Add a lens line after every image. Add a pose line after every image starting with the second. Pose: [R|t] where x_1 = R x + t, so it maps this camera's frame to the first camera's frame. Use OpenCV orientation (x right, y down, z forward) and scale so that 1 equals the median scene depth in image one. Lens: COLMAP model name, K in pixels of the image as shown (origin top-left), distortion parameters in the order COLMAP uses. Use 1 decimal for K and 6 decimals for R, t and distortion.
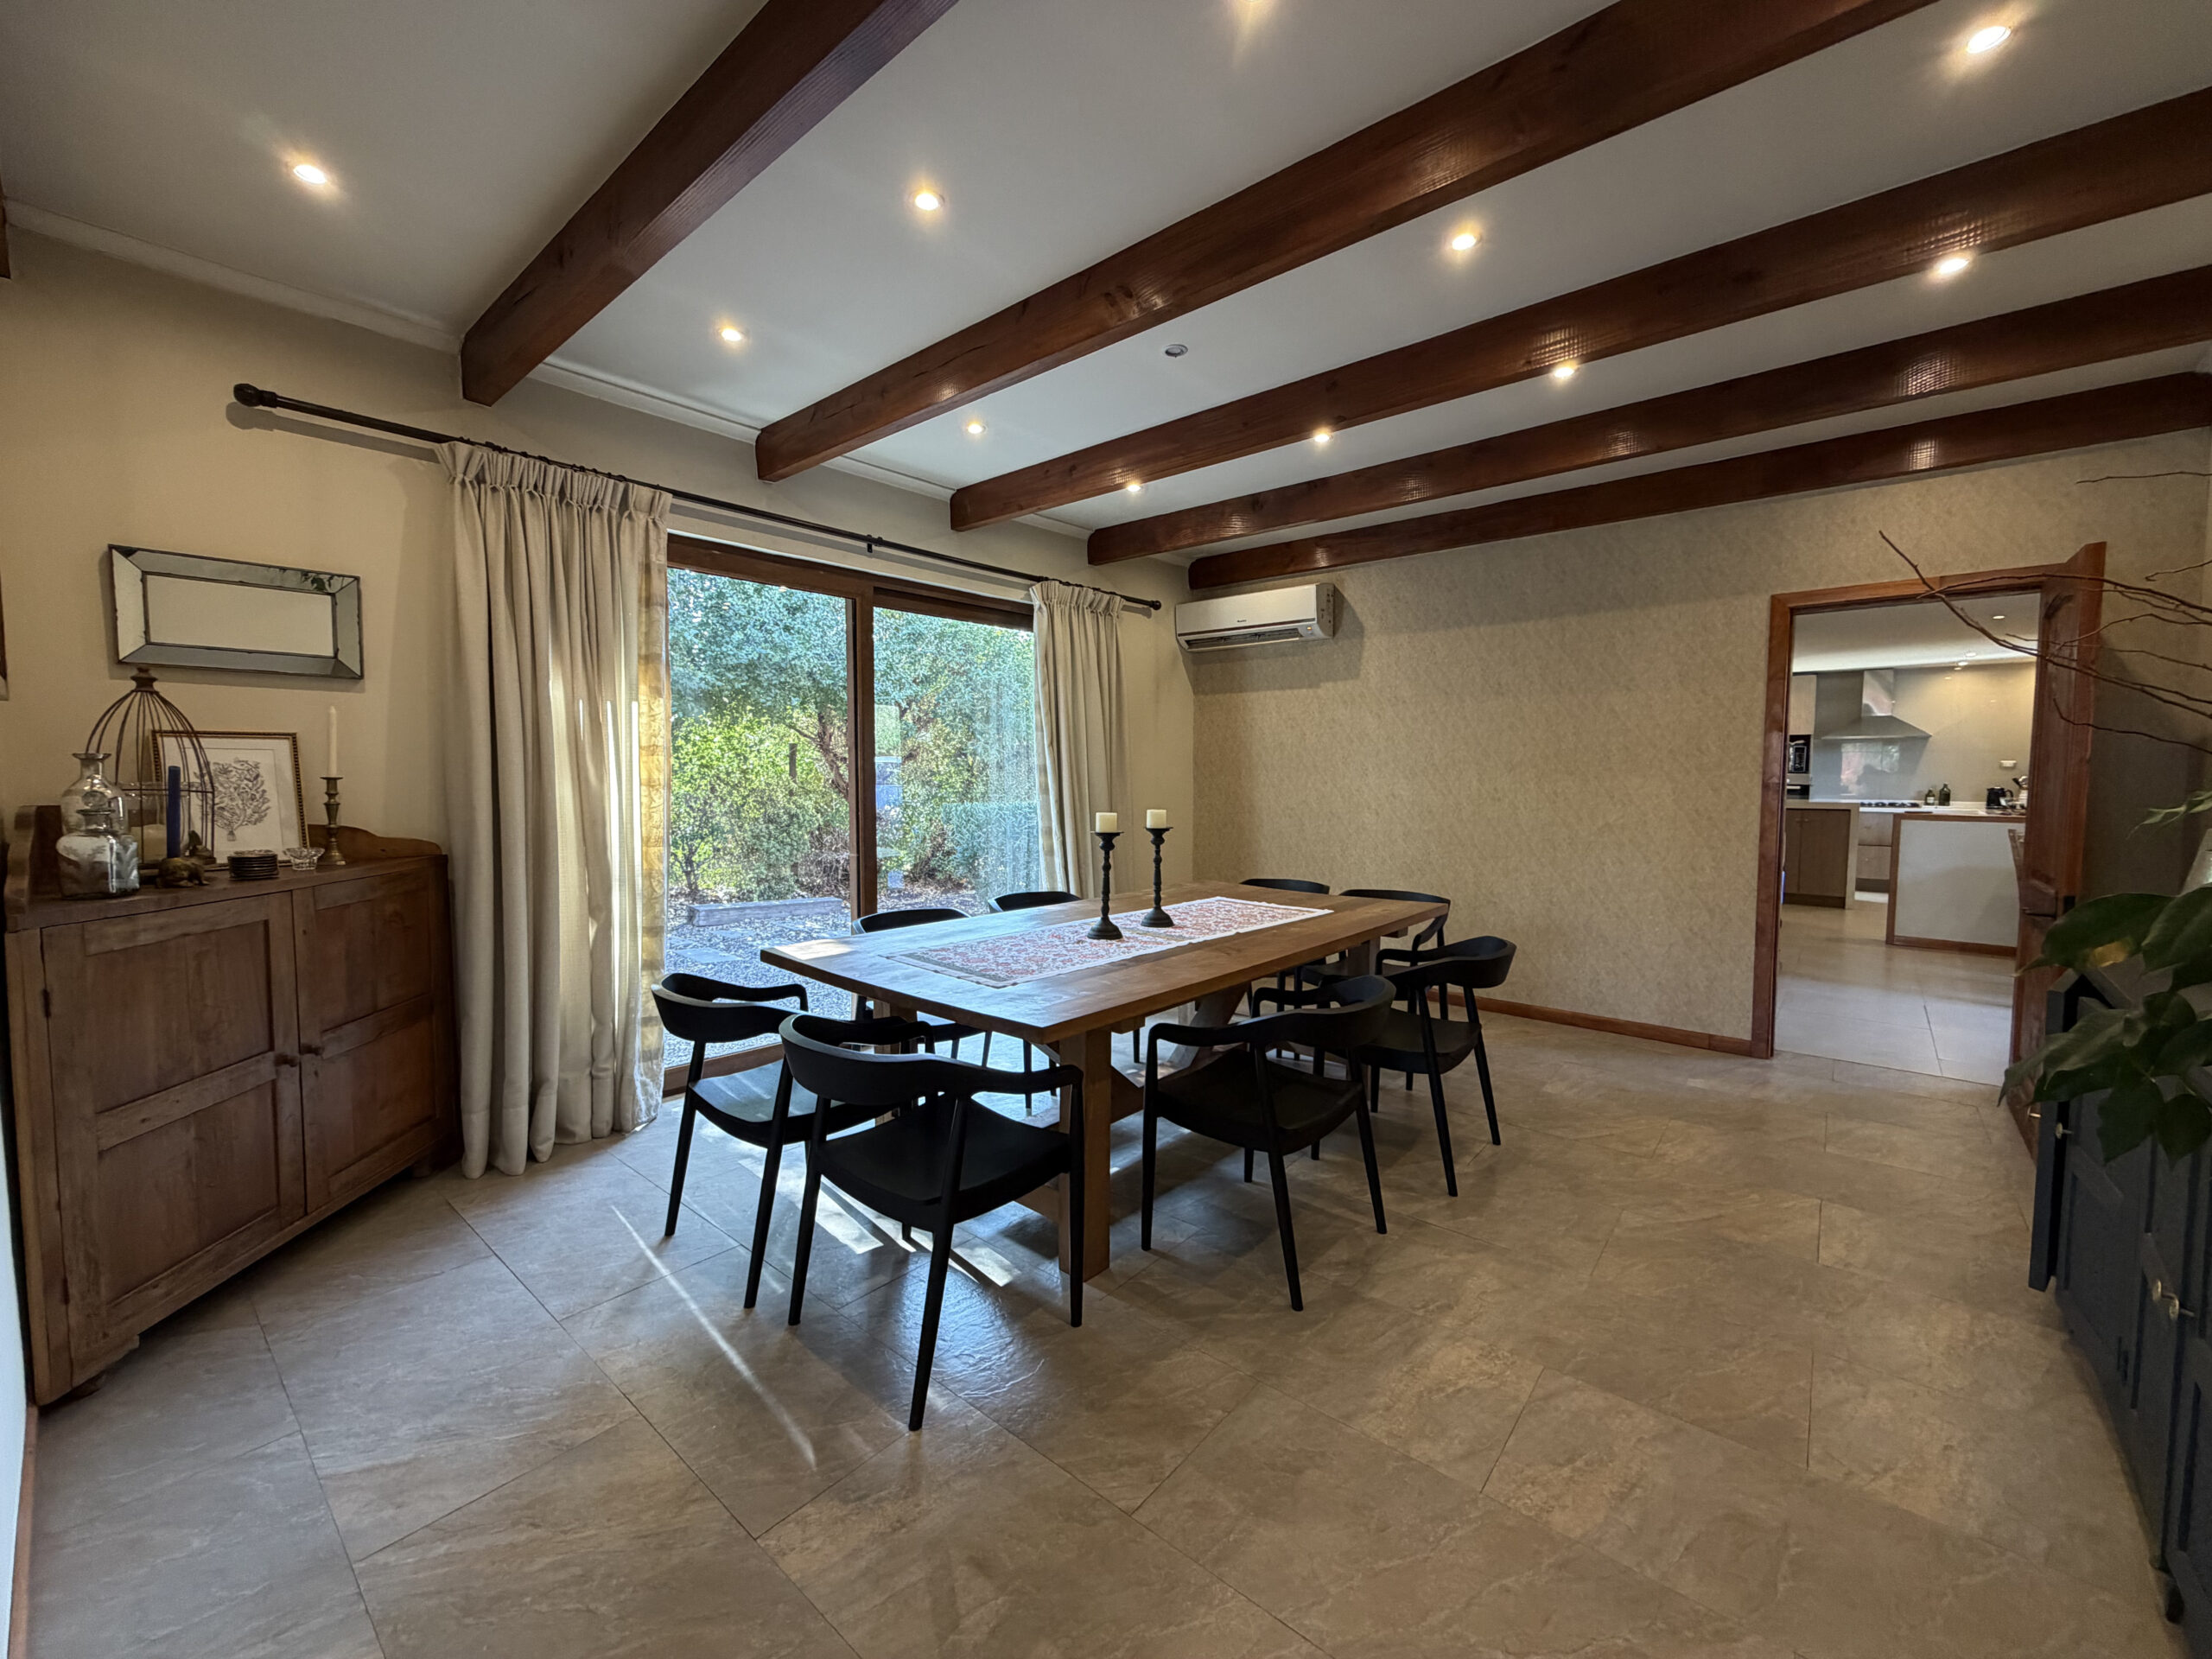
lens RADIAL K [[881.6, 0, 1108.5], [0, 881.6, 821.5], [0, 0, 1]] dist [0.002358, 0.000017]
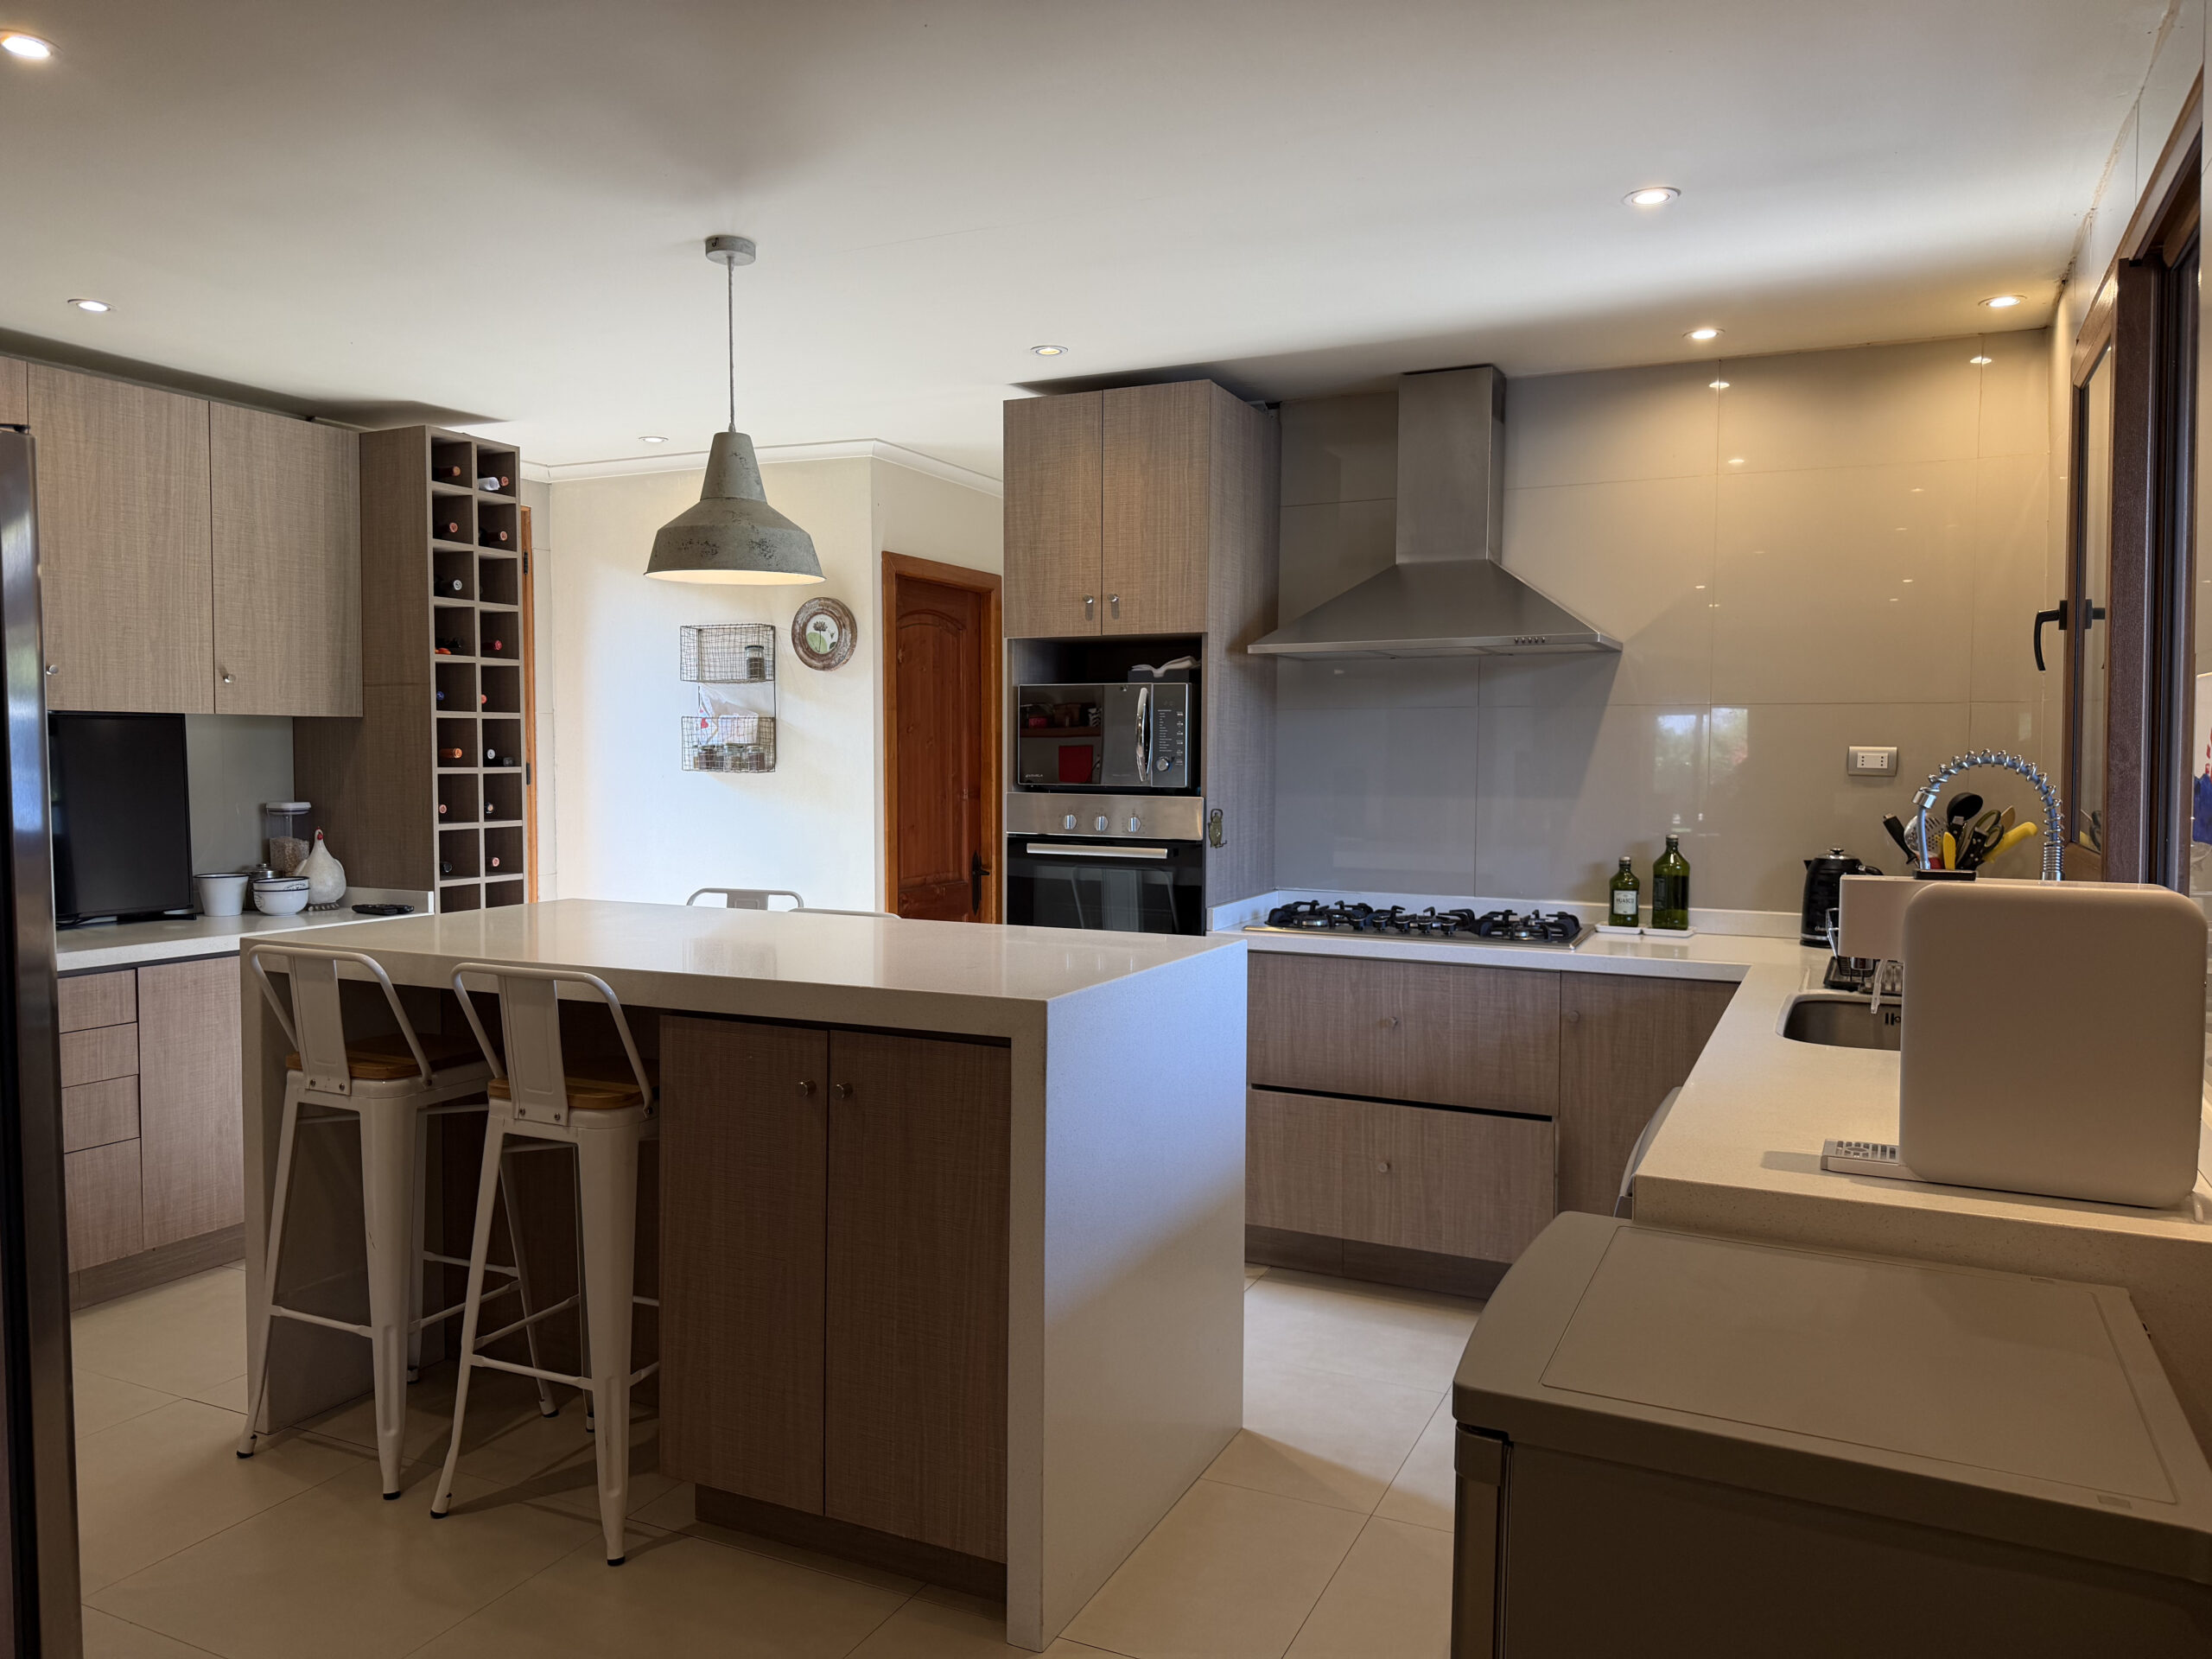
lens RADIAL K [[1573.1, 0, 1101.5], [0, 1573.1, 819.0], [0, 0, 1]] dist [0.007450, 0.008222]
pose [[0.964565, -0.004081, 0.263815, 0.676295], [0.008706, 0.999828, -0.016365, -0.041809], [-0.263703, 0.018082, 0.964434, 0.616490]]
